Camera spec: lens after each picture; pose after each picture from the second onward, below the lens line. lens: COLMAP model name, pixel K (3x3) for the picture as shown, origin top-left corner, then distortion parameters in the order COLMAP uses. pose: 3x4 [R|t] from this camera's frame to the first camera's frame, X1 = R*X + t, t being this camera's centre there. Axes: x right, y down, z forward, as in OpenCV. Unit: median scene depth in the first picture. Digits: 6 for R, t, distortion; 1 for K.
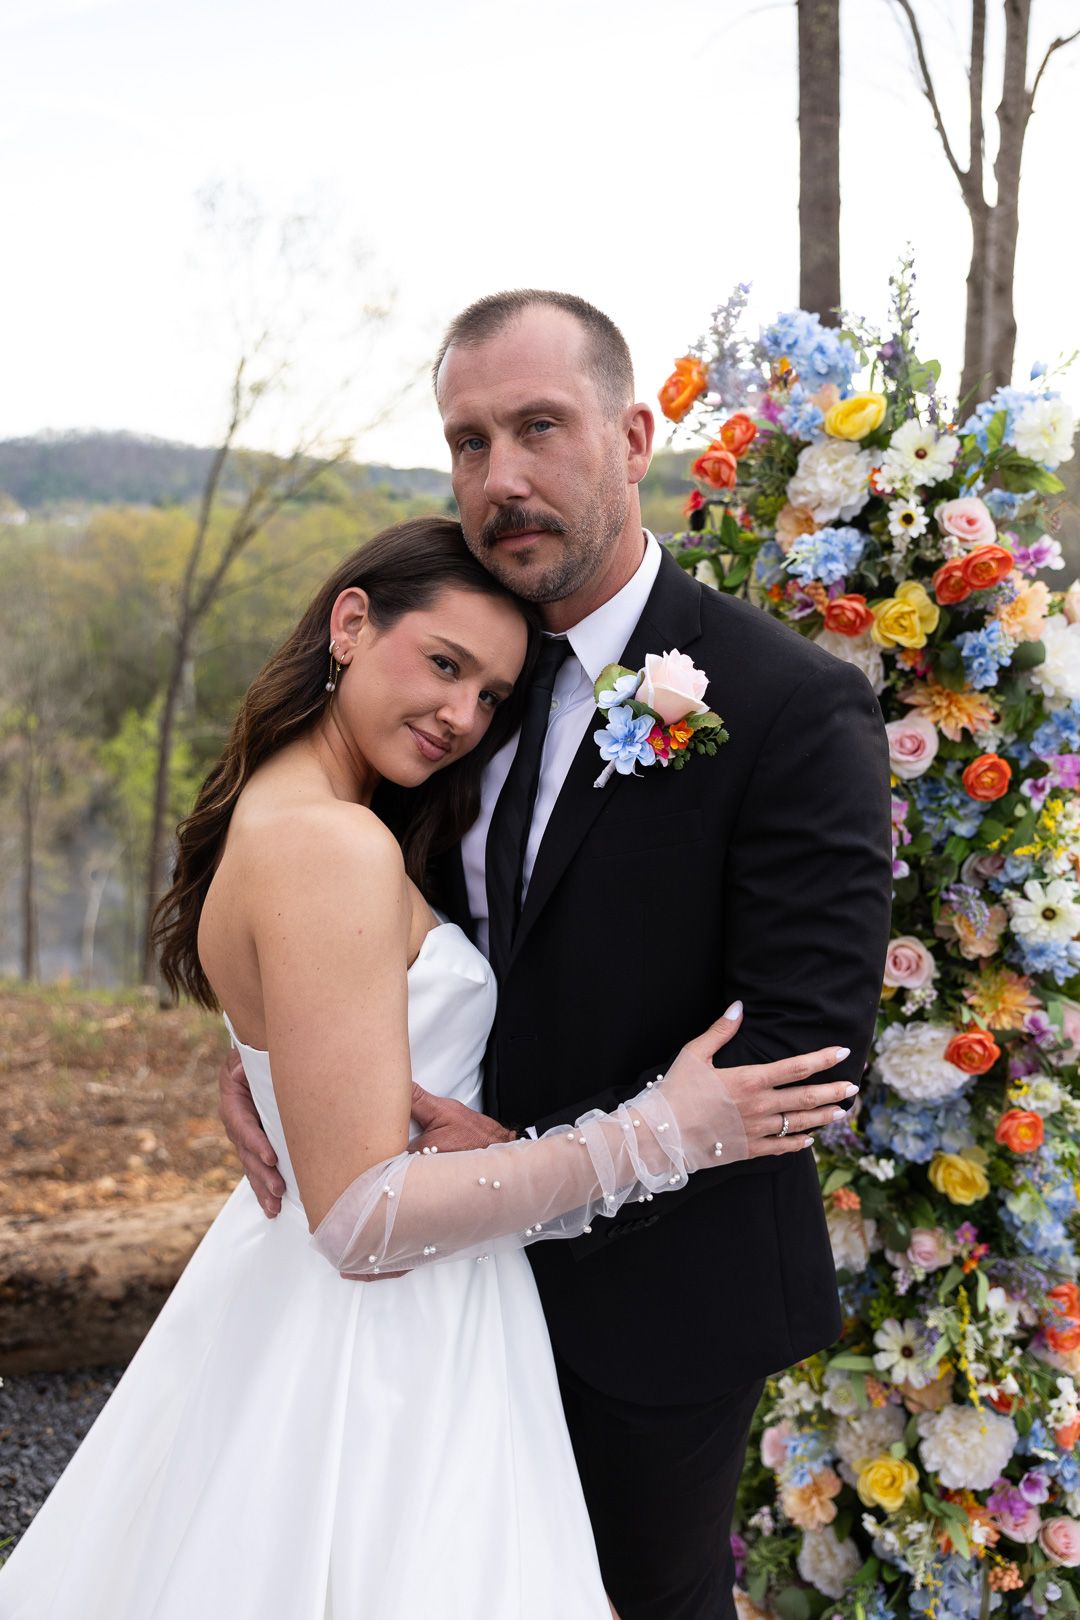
lens RADIAL K [[1228.1, 0, 544.9], [0, 1228.1, 813.8], [0, 0, 1]] dist [0.025200, -0.031329]
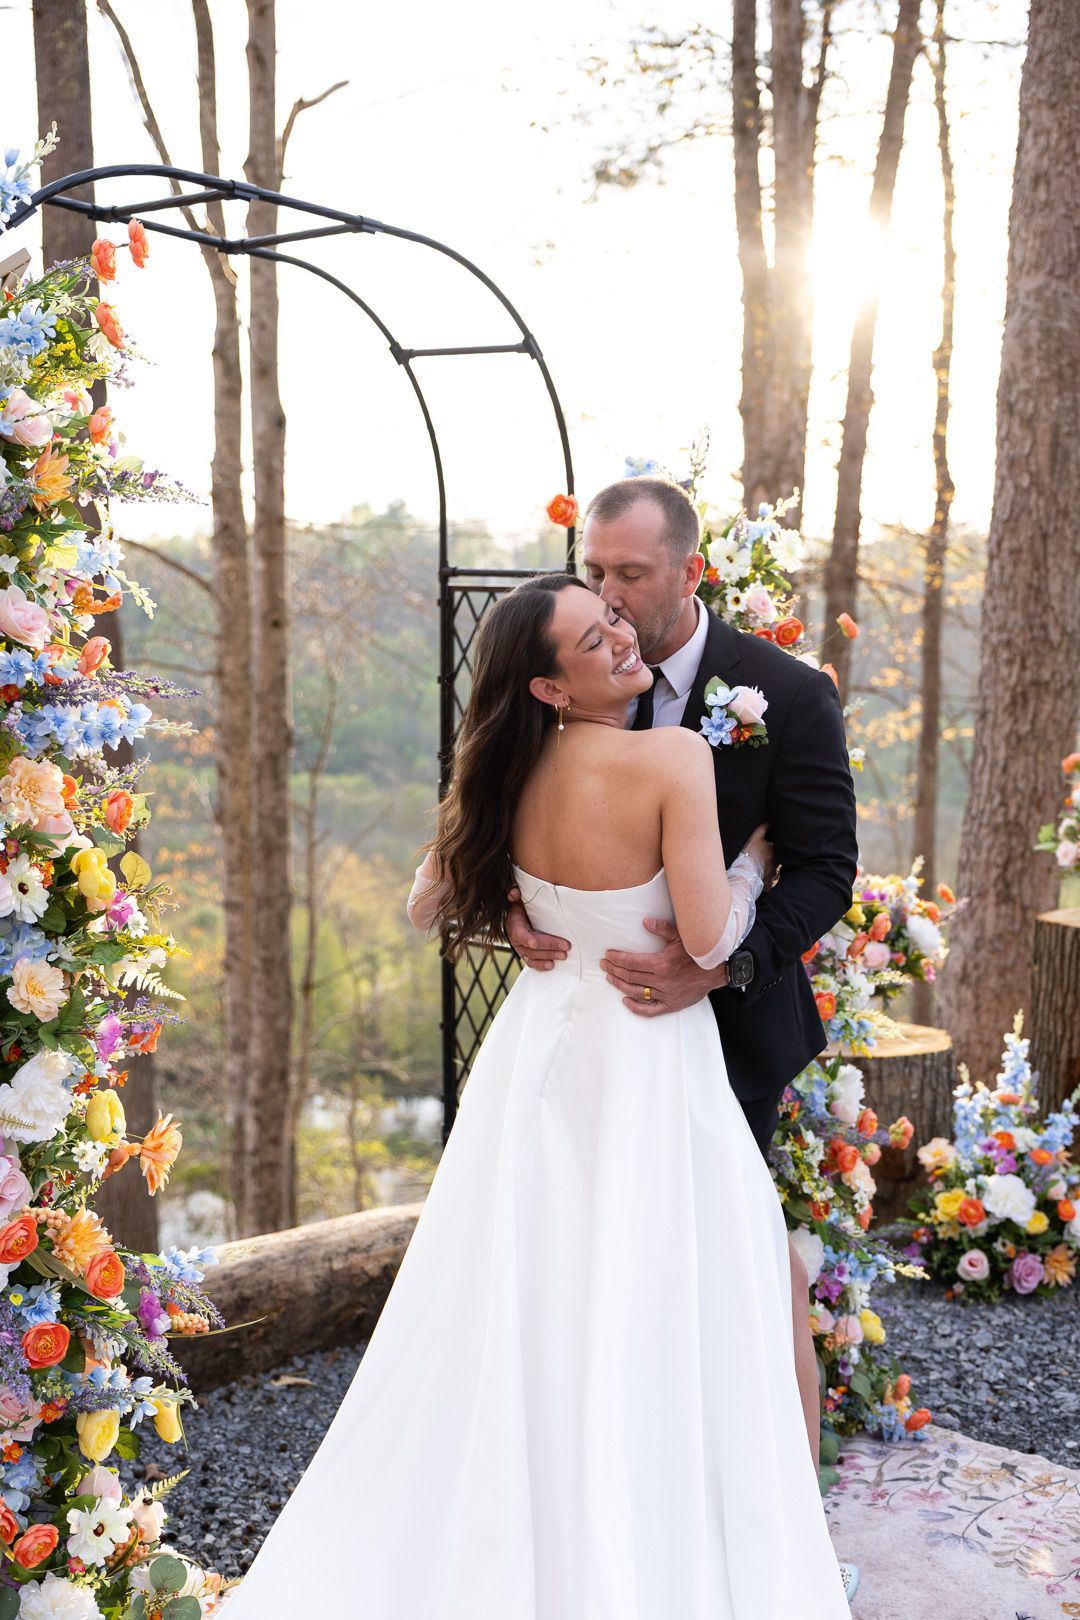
lens RADIAL K [[1819.8, 0, 546.5], [0, 1819.8, 820.0], [0, 0, 1]] dist [0.011249, 0.000000]
pose [[0.843317, -0.020914, 0.537009, -1.022365], [0.095627, 0.989136, -0.111651, 0.236710], [-0.528840, 0.145510, 0.836155, -0.659862]]
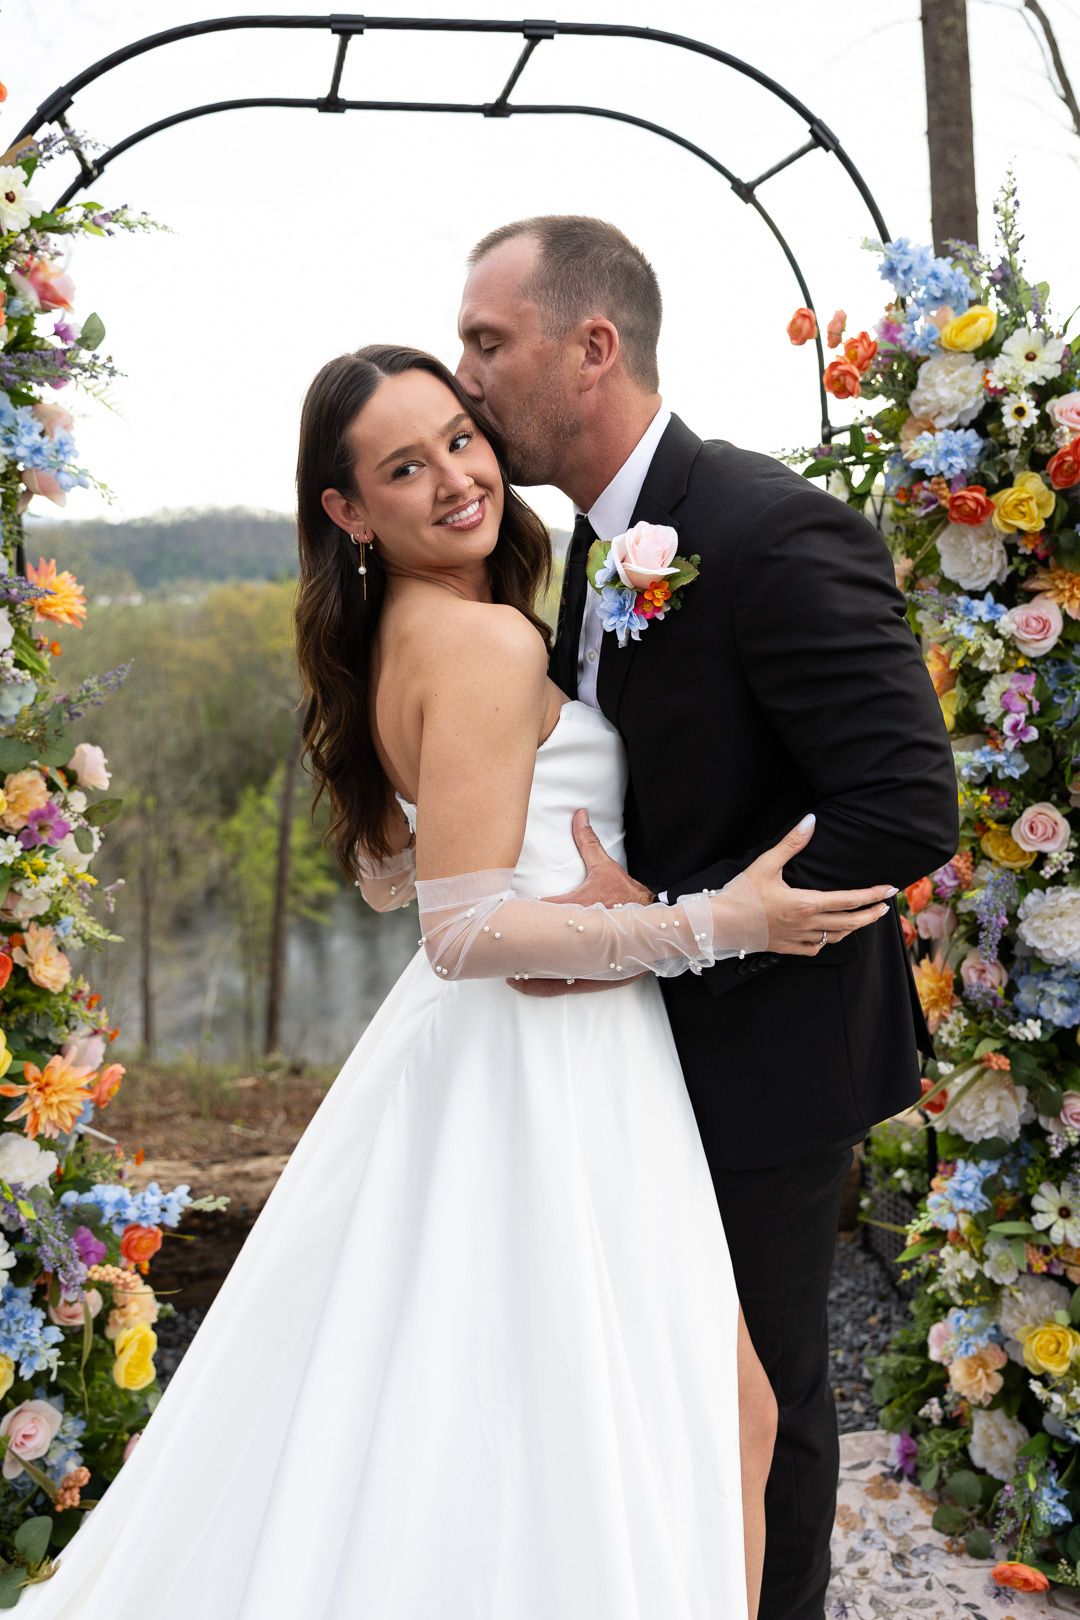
lens RADIAL K [[1324.2, 0, 547.1], [0, 1324.2, 787.0], [0, 0, 1]] dist [0.027966, -0.033626]
pose [[0.994480, -0.029136, -0.100801, -0.014786], [0.021115, 0.996592, -0.079737, 0.164898], [0.102781, 0.077168, 0.991706, -0.180734]]
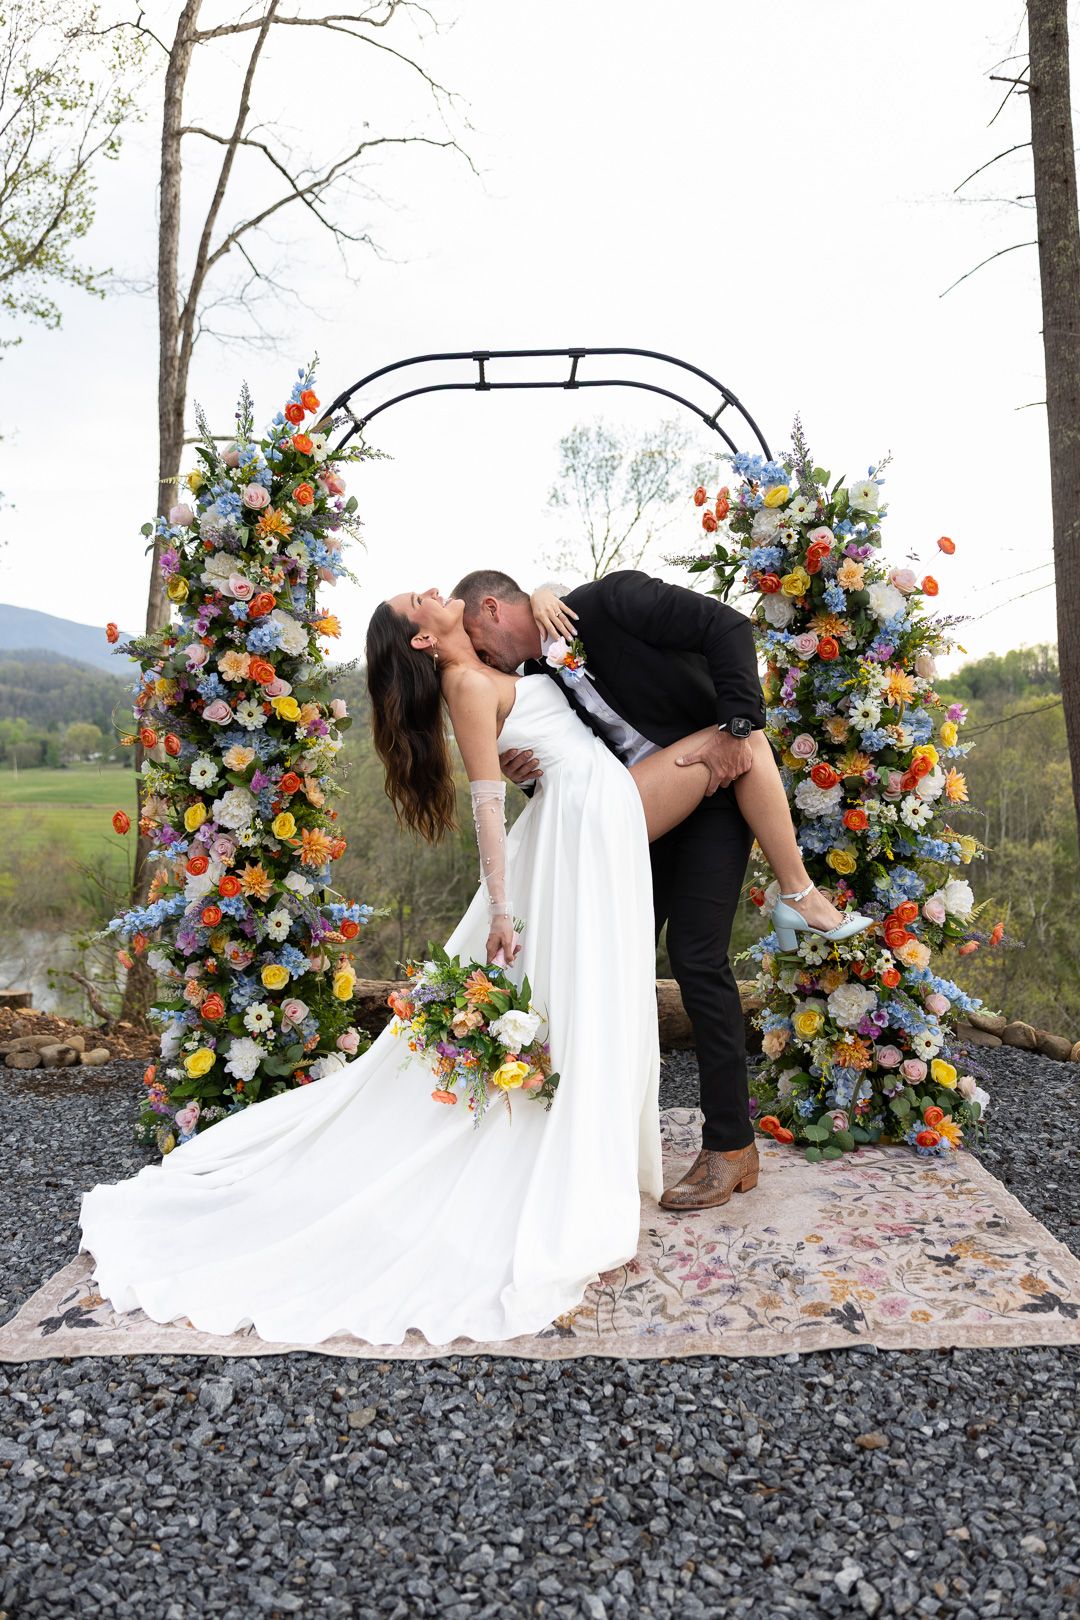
lens RADIAL K [[1228.1, 0, 547.2], [0, 1228.1, 810.7], [0, 0, 1]] dist [0.025200, -0.031329]
pose [[0.961054, -0.009050, -0.276212, 0.438420], [-0.036598, 0.986493, -0.159662, 0.561248], [0.273926, 0.163553, 0.947742, -1.034610]]
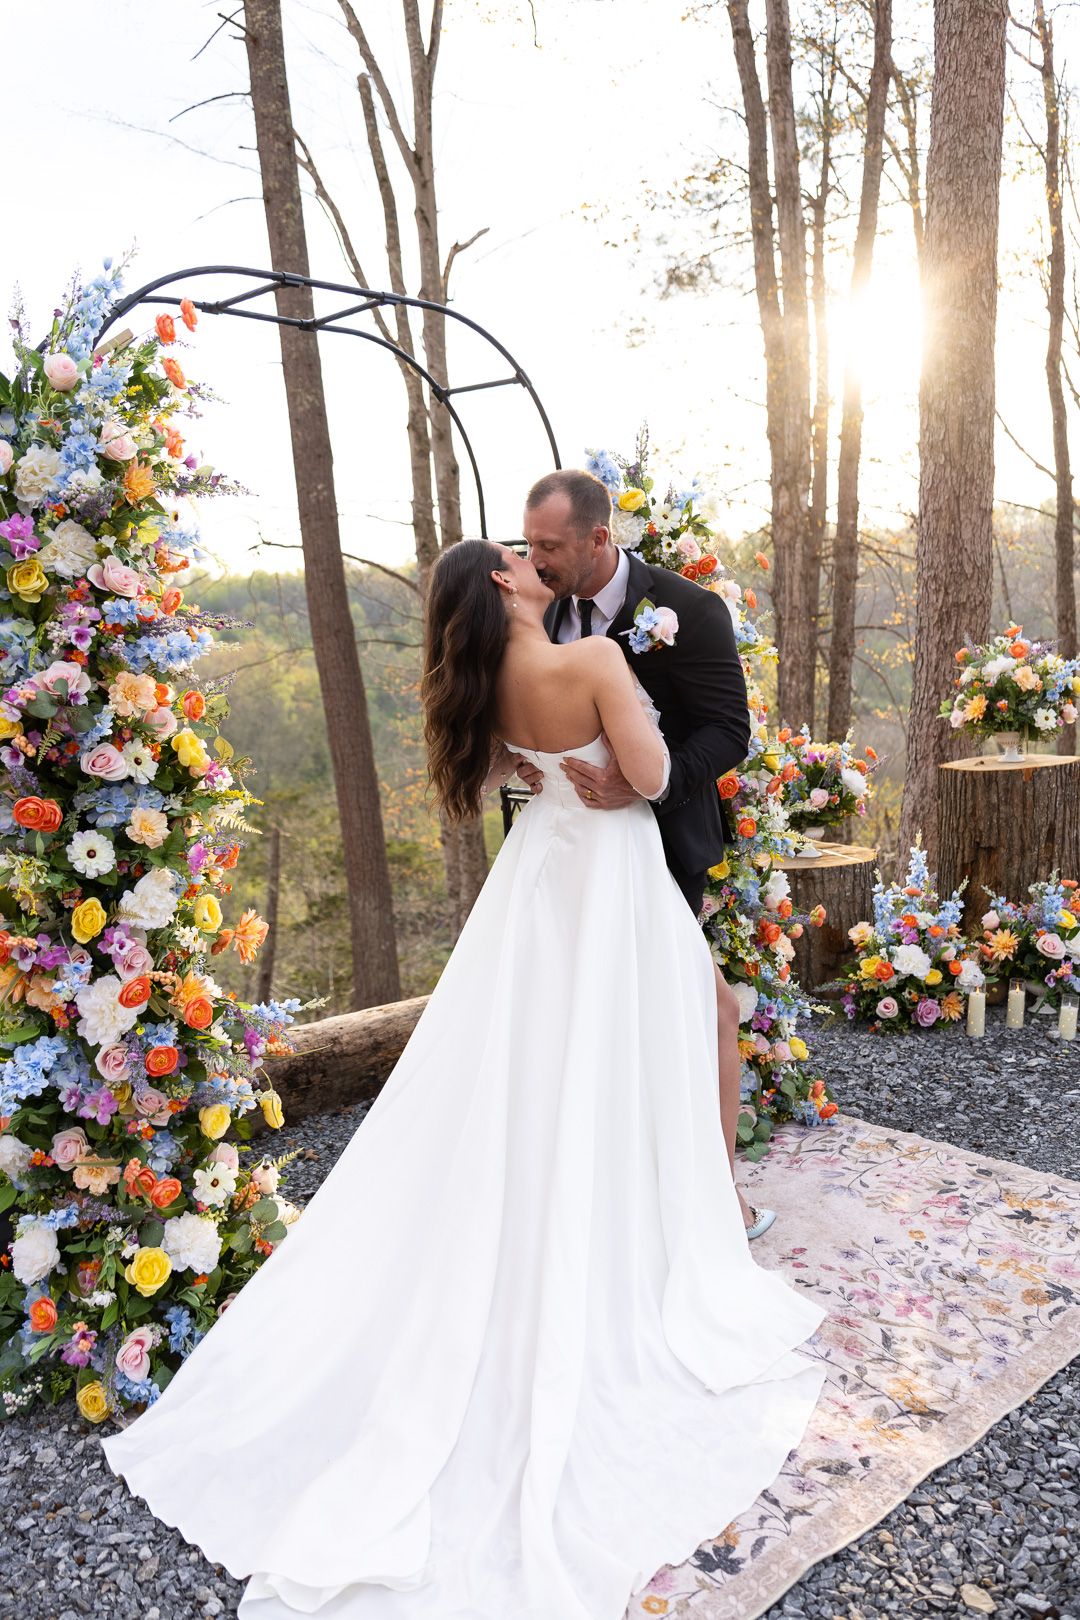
lens RADIAL K [[1228.1, 0, 540.0], [0, 1228.1, 809.4], [0, 0, 1]] dist [0.025200, -0.031329]
pose [[0.895792, -0.094314, 0.434352, -0.813563], [0.137984, 0.987954, -0.070053, 0.310853], [-0.422513, 0.122686, 0.898015, -0.722211]]
